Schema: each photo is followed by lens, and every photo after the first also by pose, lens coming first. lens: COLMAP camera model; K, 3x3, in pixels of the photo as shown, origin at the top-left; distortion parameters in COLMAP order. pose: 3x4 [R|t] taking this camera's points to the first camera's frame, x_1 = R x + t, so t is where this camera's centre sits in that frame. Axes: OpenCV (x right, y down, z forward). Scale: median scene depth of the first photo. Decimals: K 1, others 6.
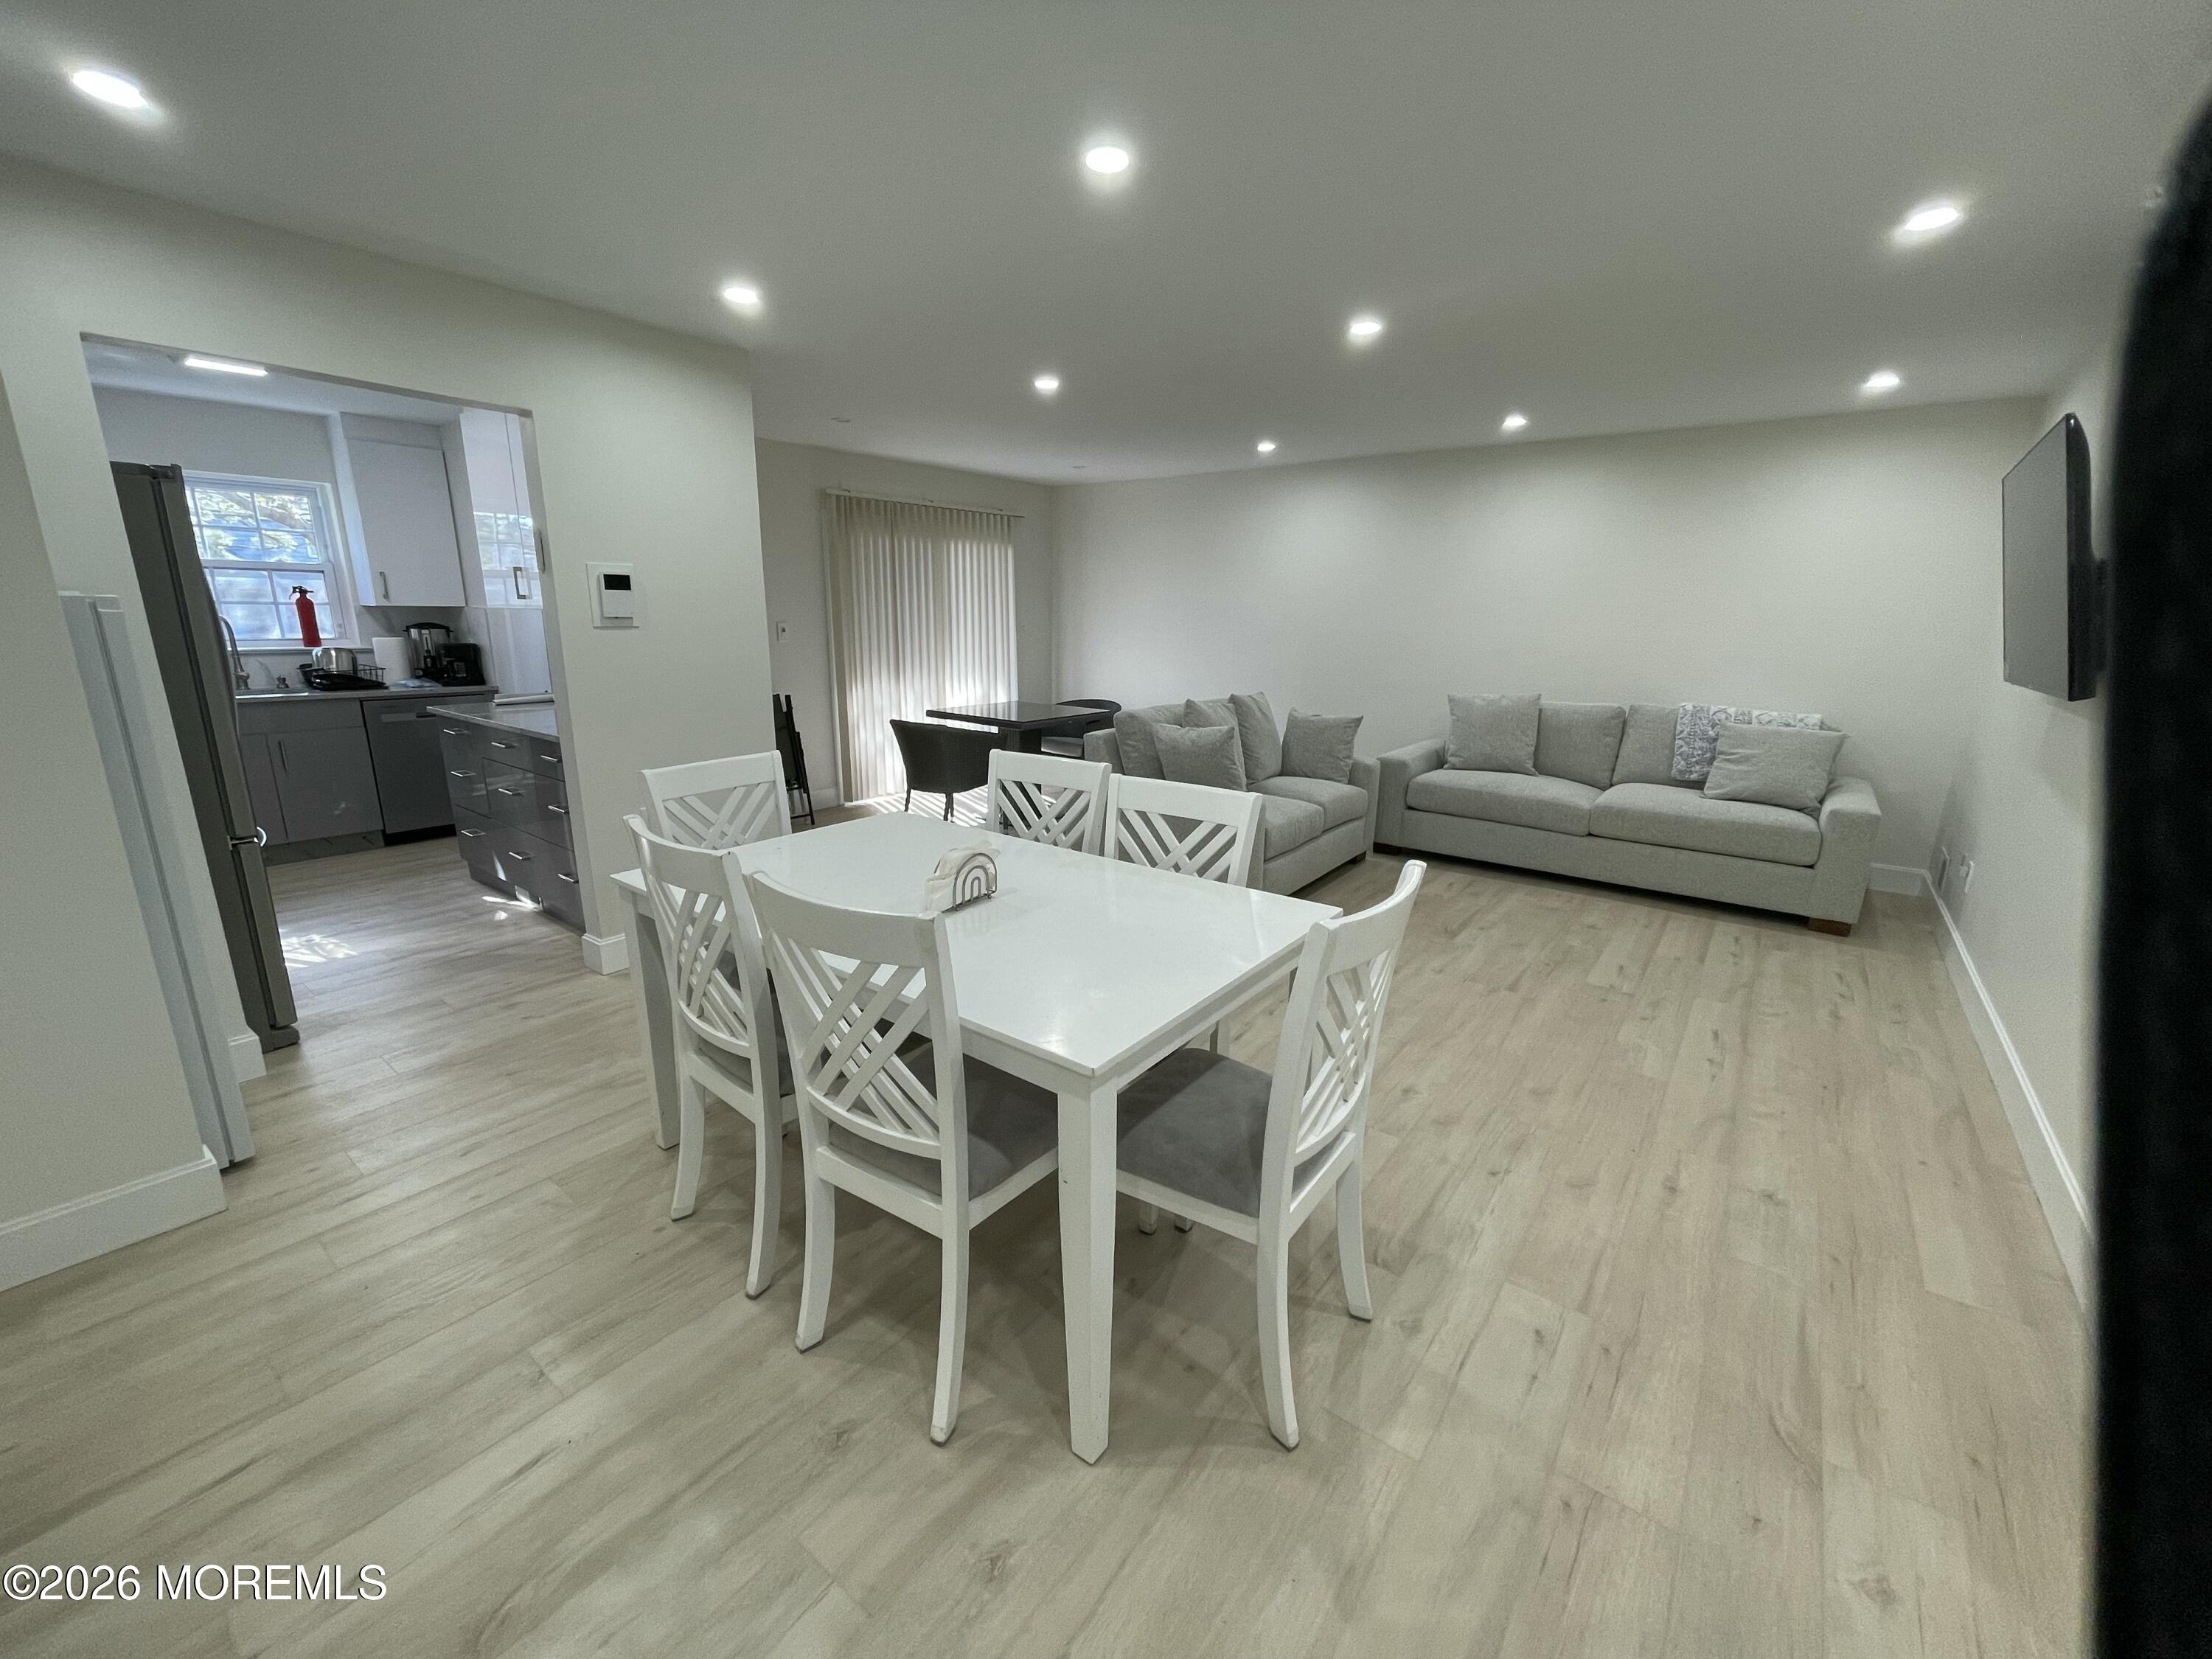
lens RADIAL K [[873.0, 0, 1106.0], [0, 873.0, 829.5], [0, 0, 1]] dist [0.006908, -0.000245]
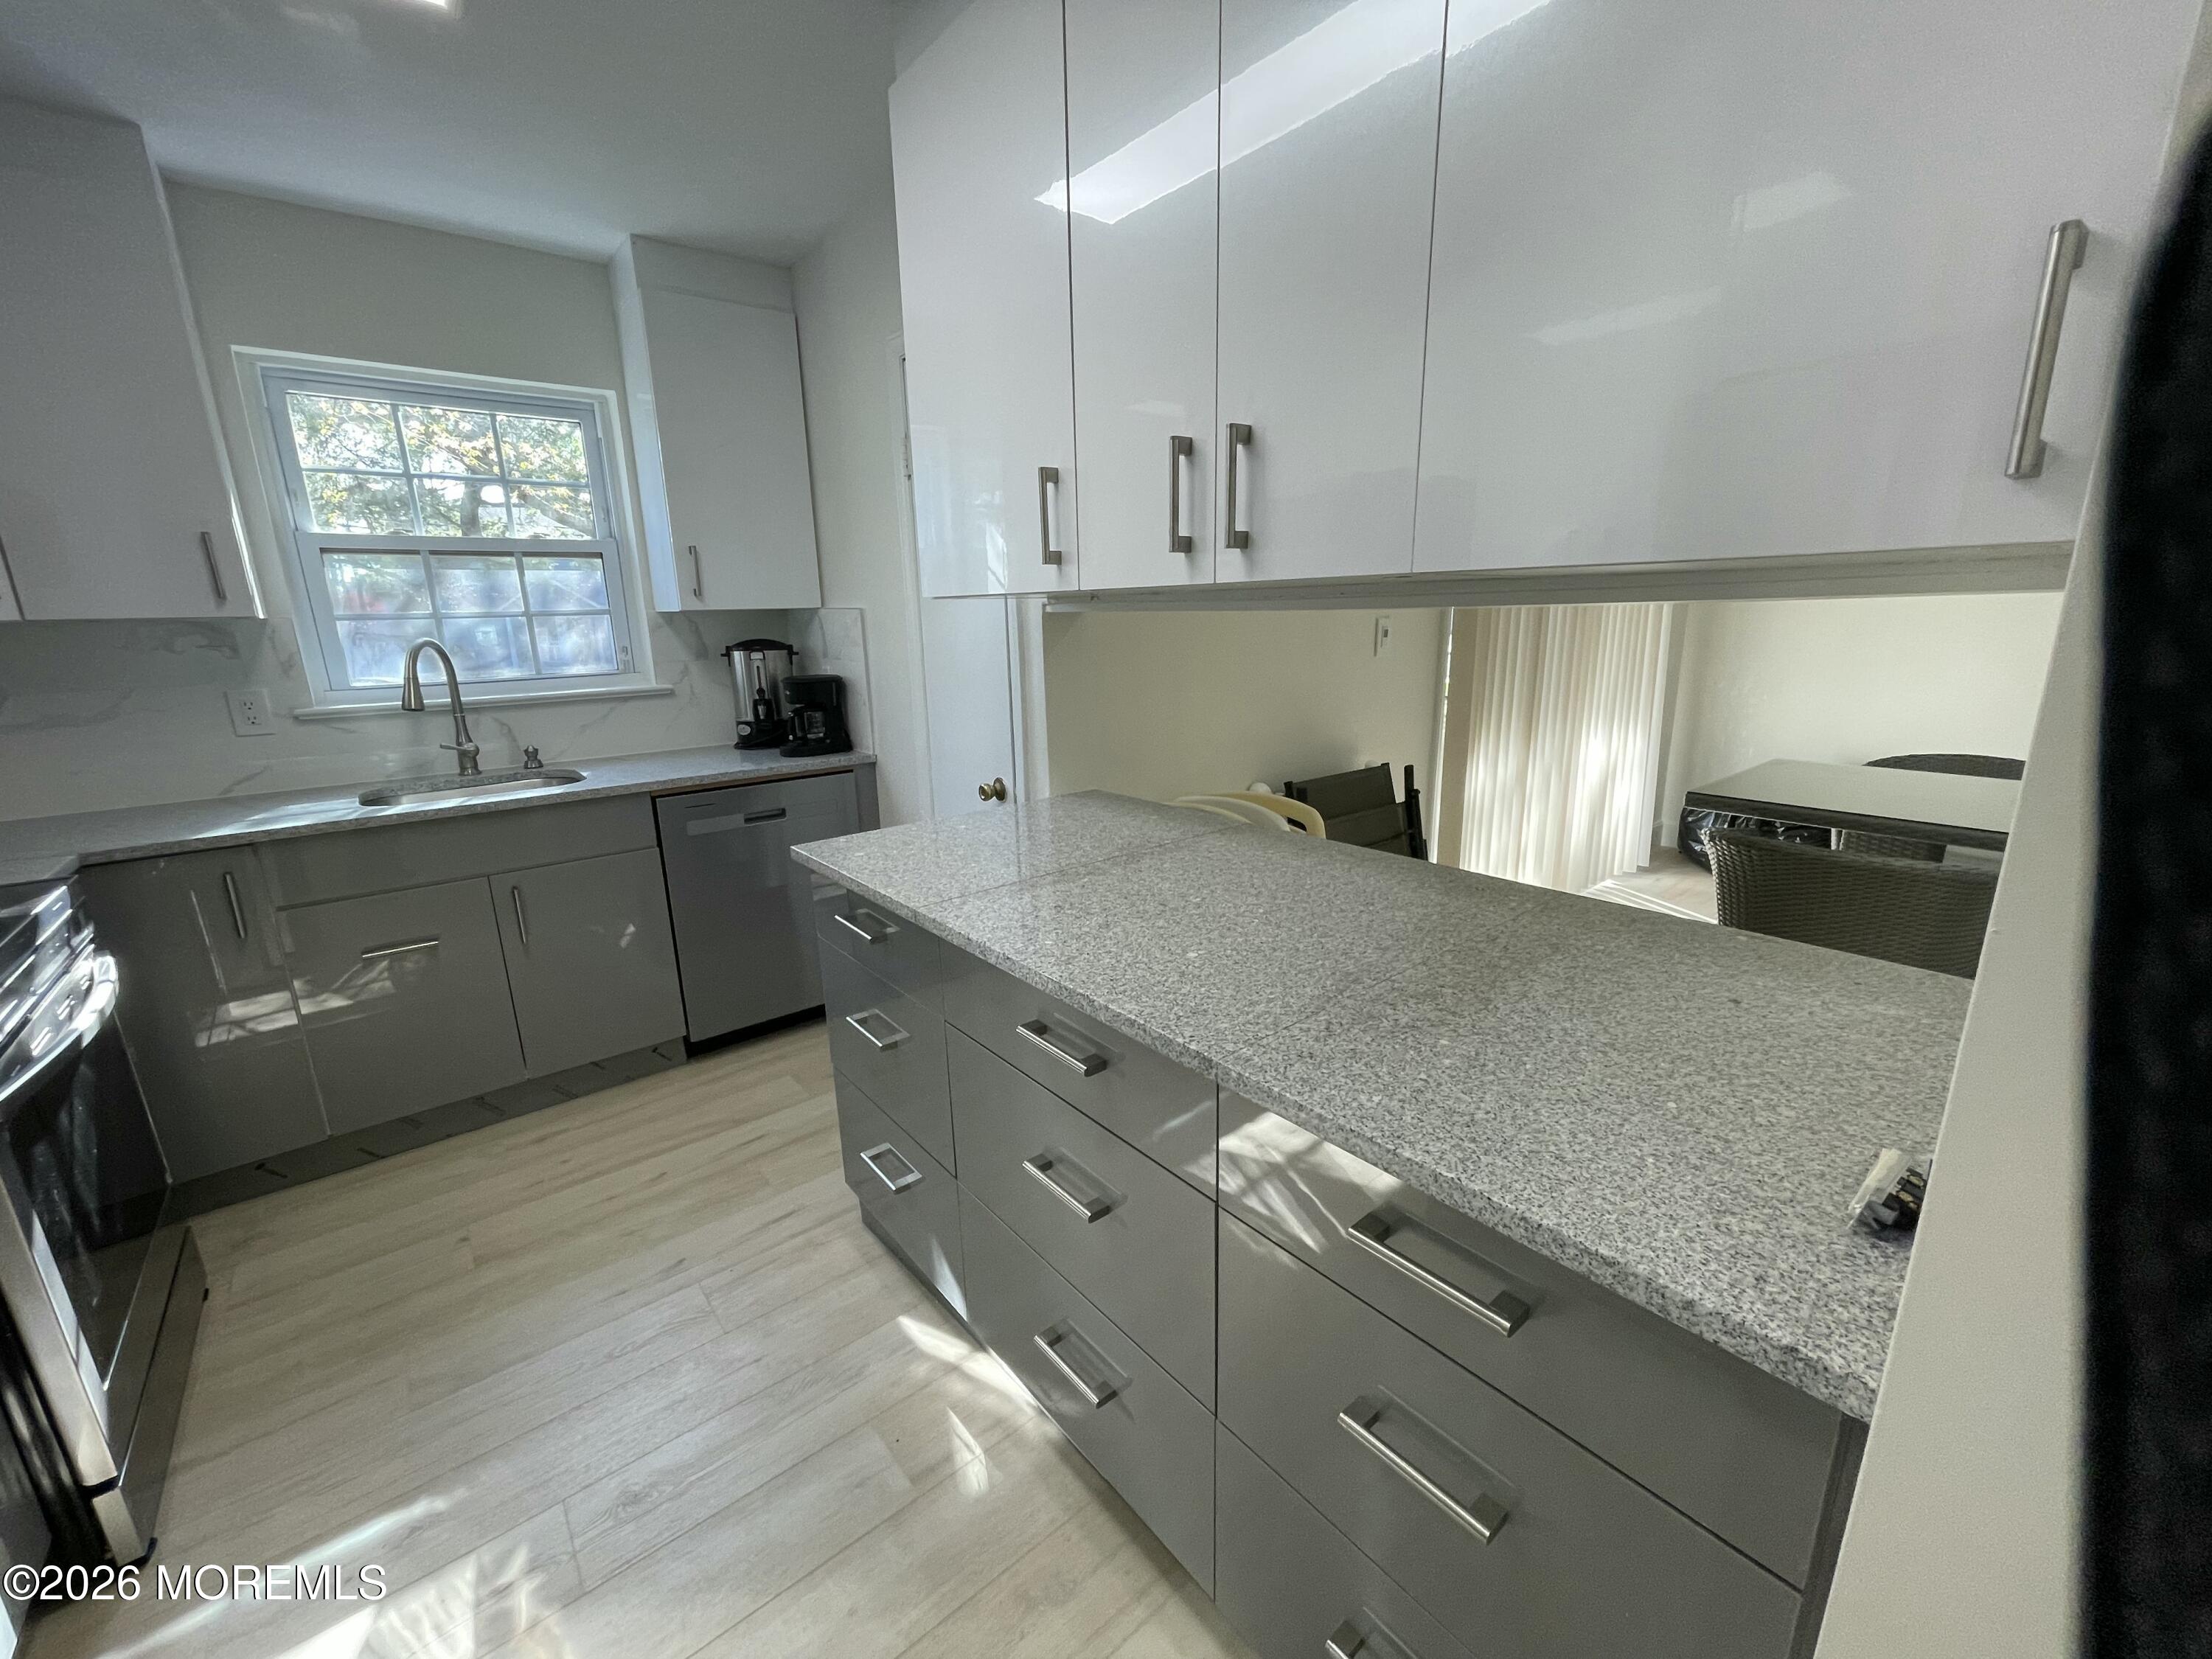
lens RADIAL K [[851.6, 0, 1106.0], [0, 851.6, 829.5], [0, 0, 1]] dist [-0.008042, -0.000060]
pose [[0.973893, 0.022784, -0.225861, -0.458641], [-0.020640, 0.999717, 0.011848, -0.133020], [0.226067, -0.006877, 0.974087, 0.552172]]
